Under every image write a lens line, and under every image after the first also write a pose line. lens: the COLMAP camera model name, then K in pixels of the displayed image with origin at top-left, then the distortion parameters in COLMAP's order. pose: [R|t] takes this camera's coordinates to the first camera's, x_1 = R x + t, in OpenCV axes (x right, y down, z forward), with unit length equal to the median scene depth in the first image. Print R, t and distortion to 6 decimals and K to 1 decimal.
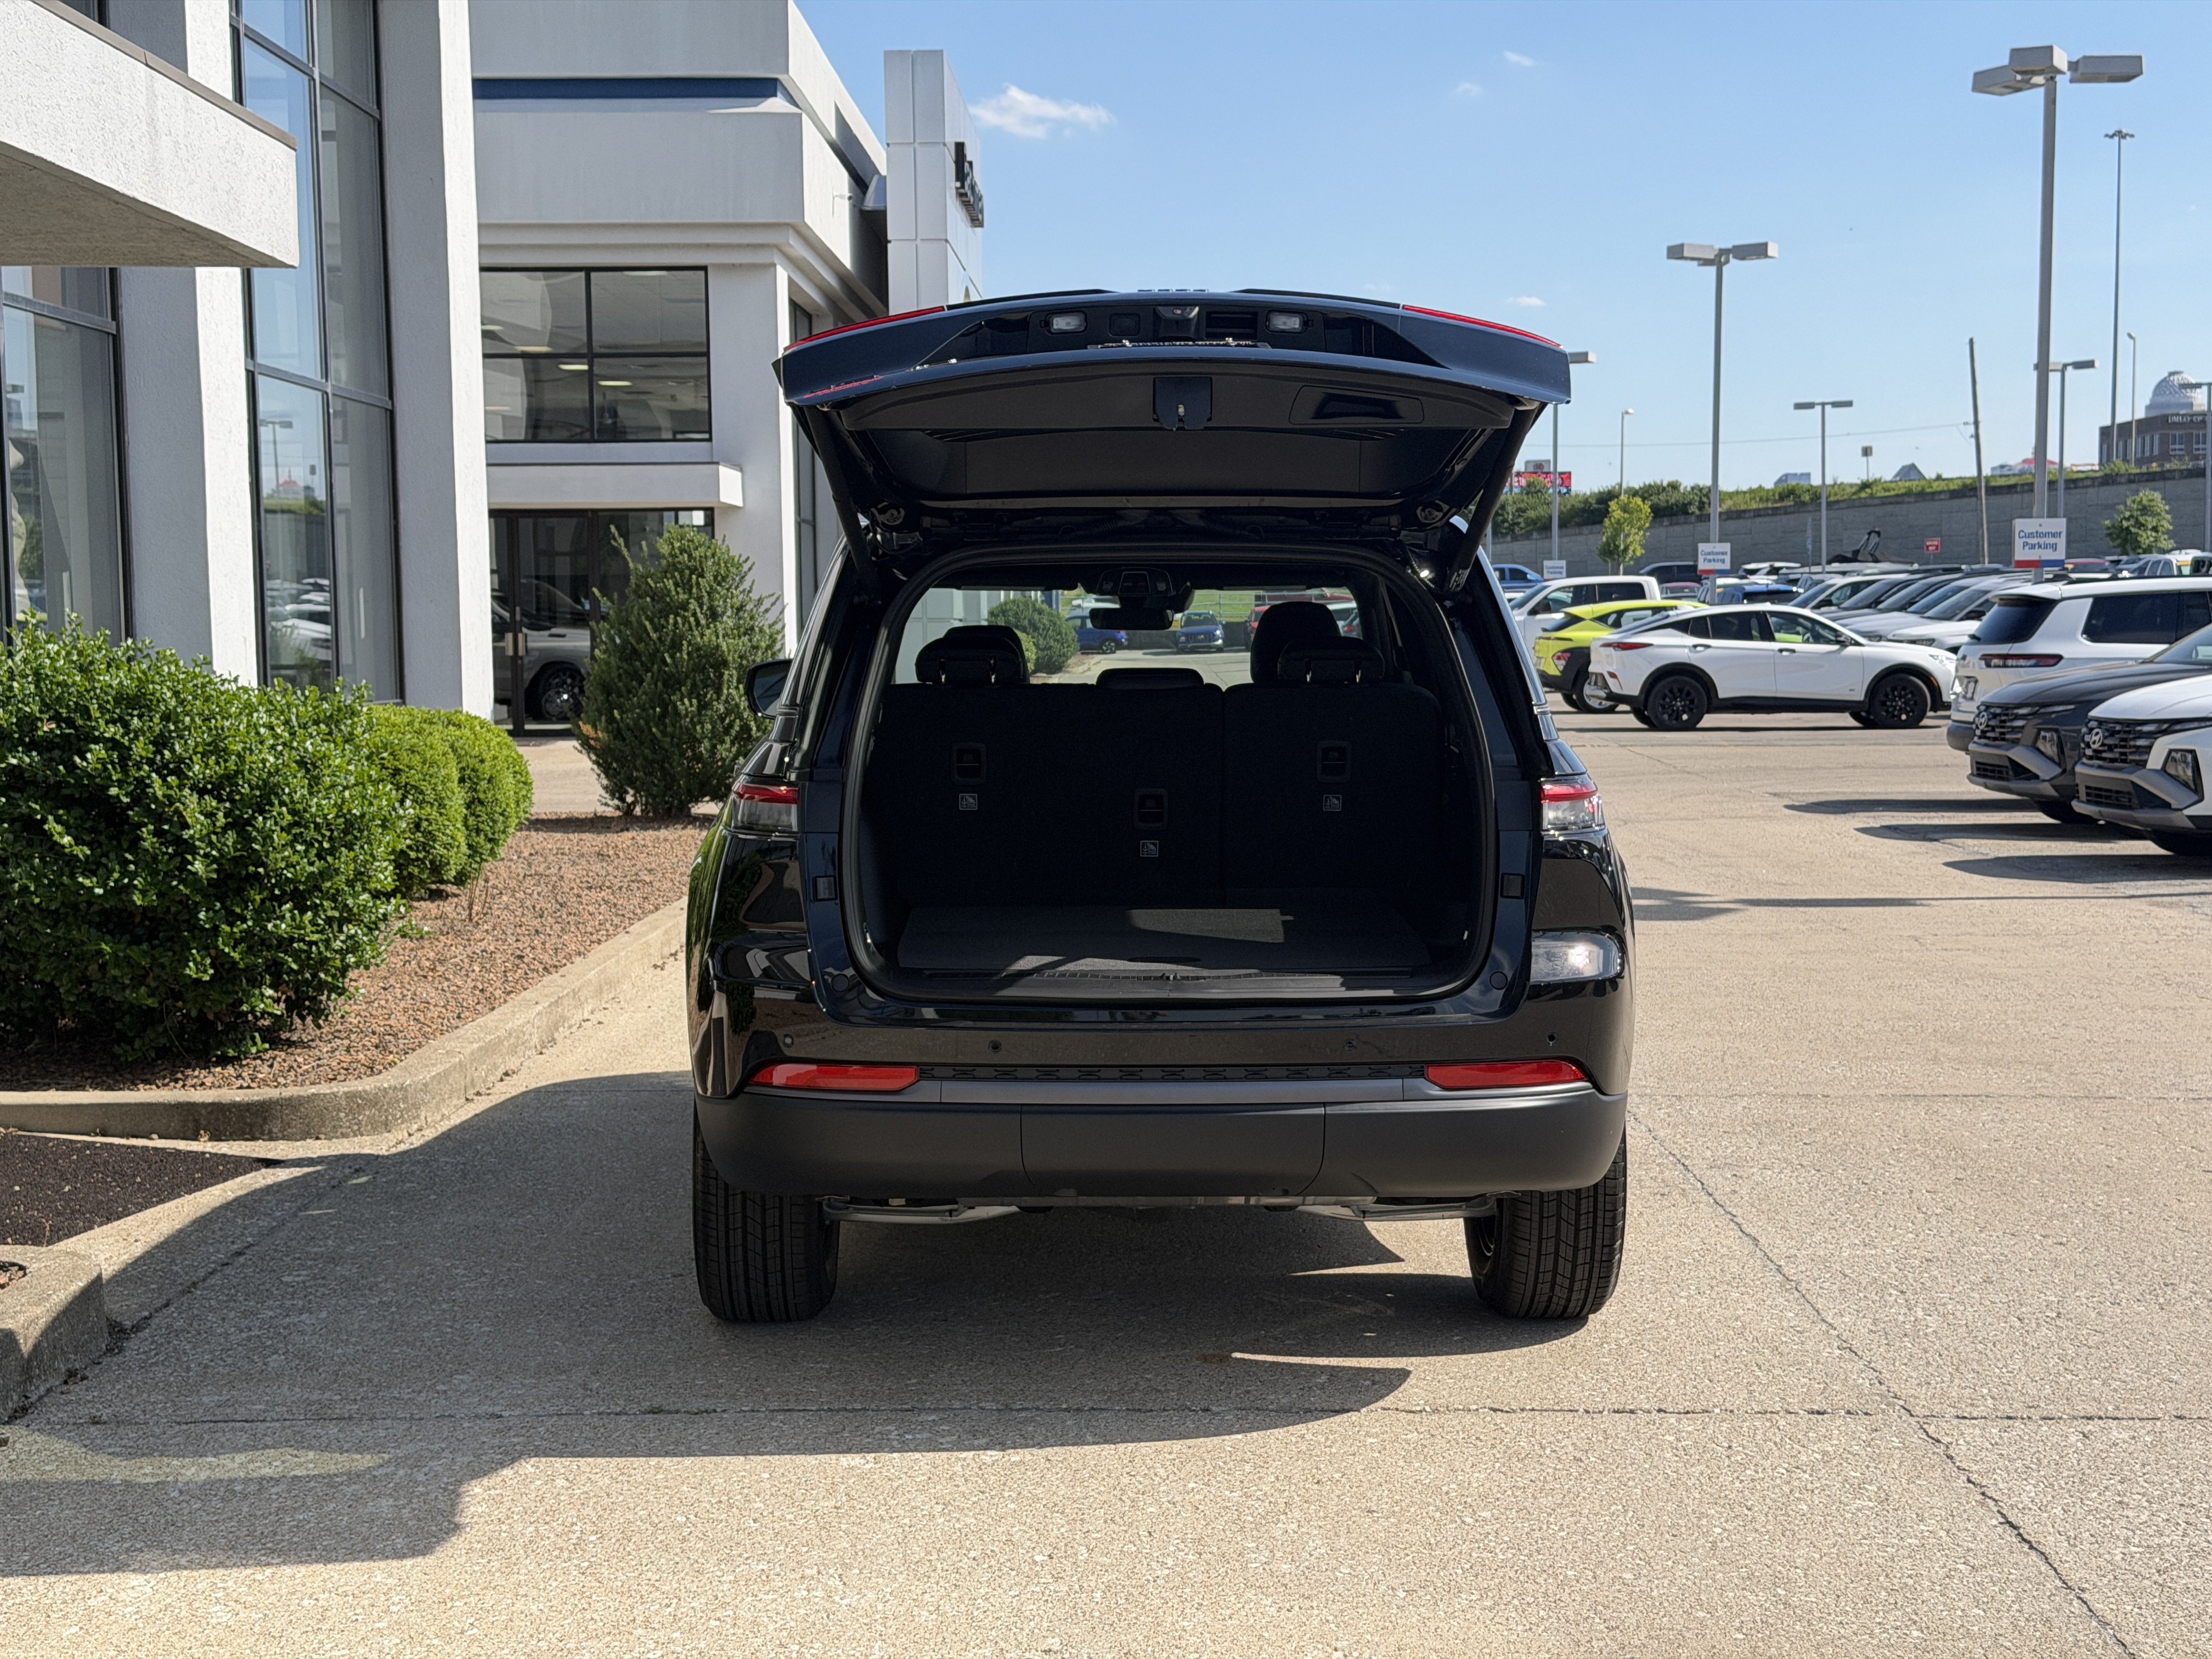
lens RADIAL K [[3094.2, 0, 1122.5], [0, 3094.2, 896.0], [0, 0, 1]] dist [0.192597, -0.411896]
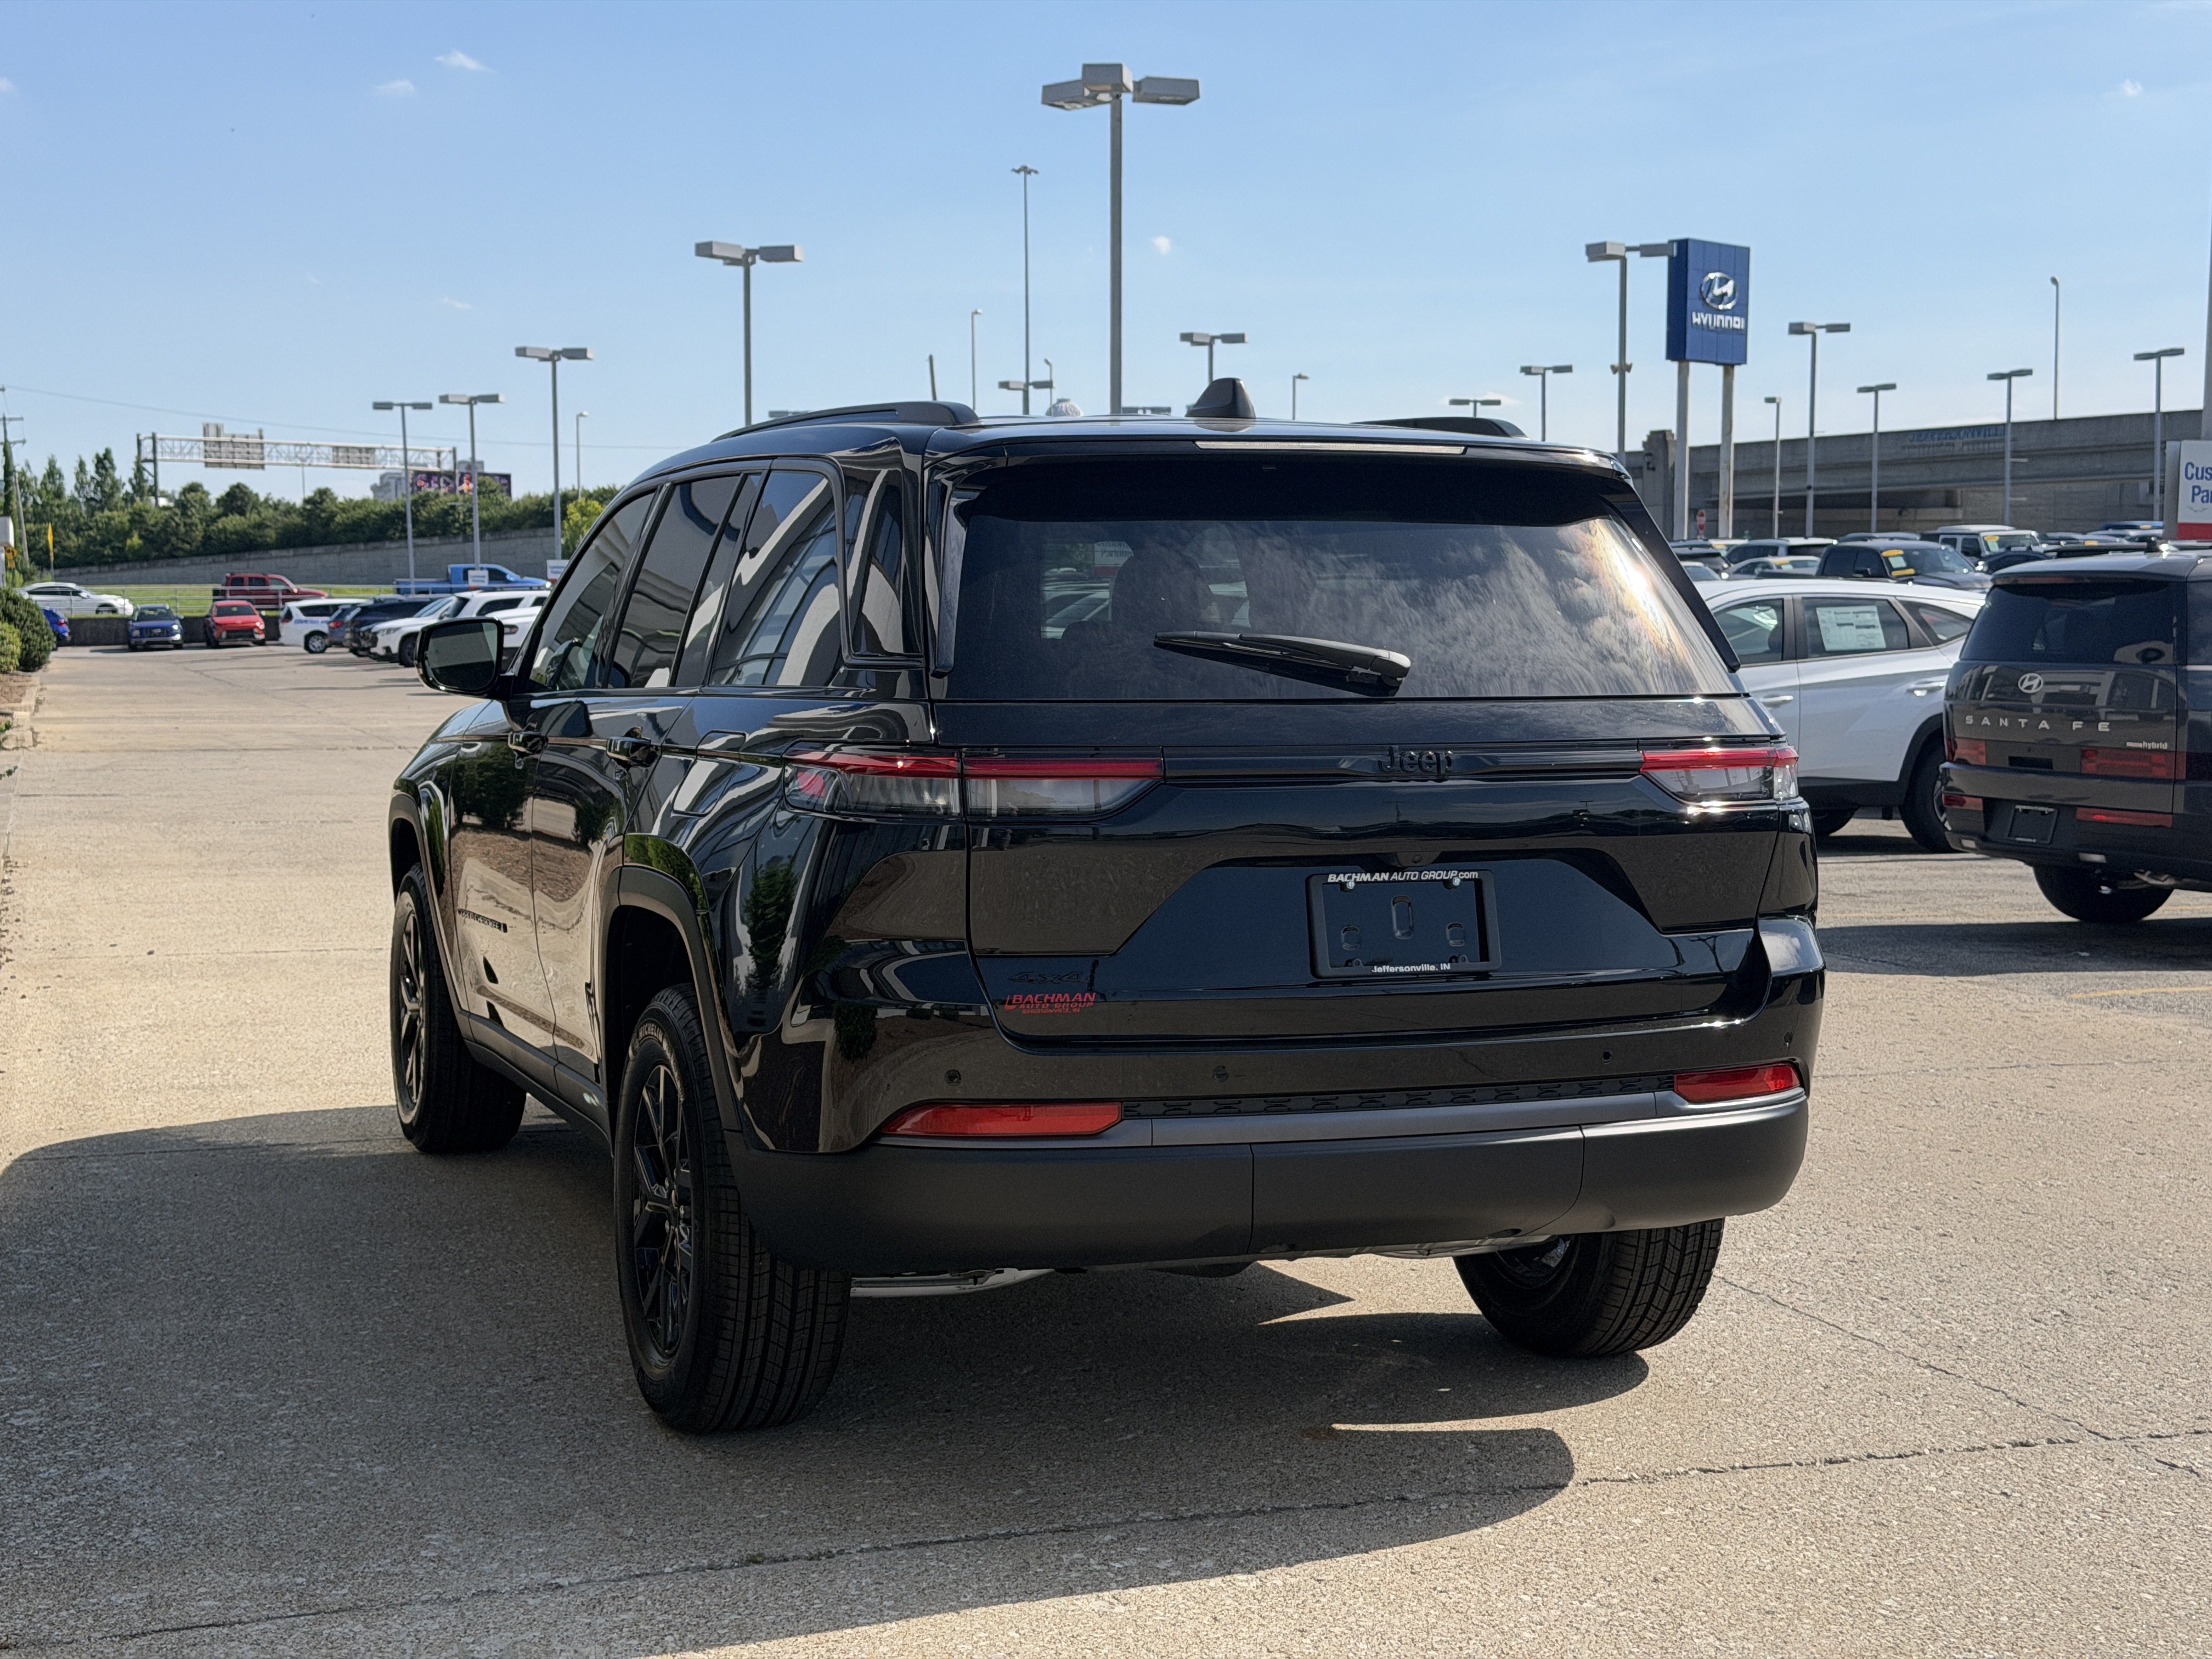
lens RADIAL K [[3091.9, 0, 1110.3], [0, 3091.9, 896.9], [0, 0, 1]] dist [0.205608, -0.473528]
pose [[0.943906, -0.023016, 0.329412, -0.209954], [0.023495, 0.999721, 0.002527, -0.000483], [-0.329378, 0.005354, 0.944183, 0.152199]]
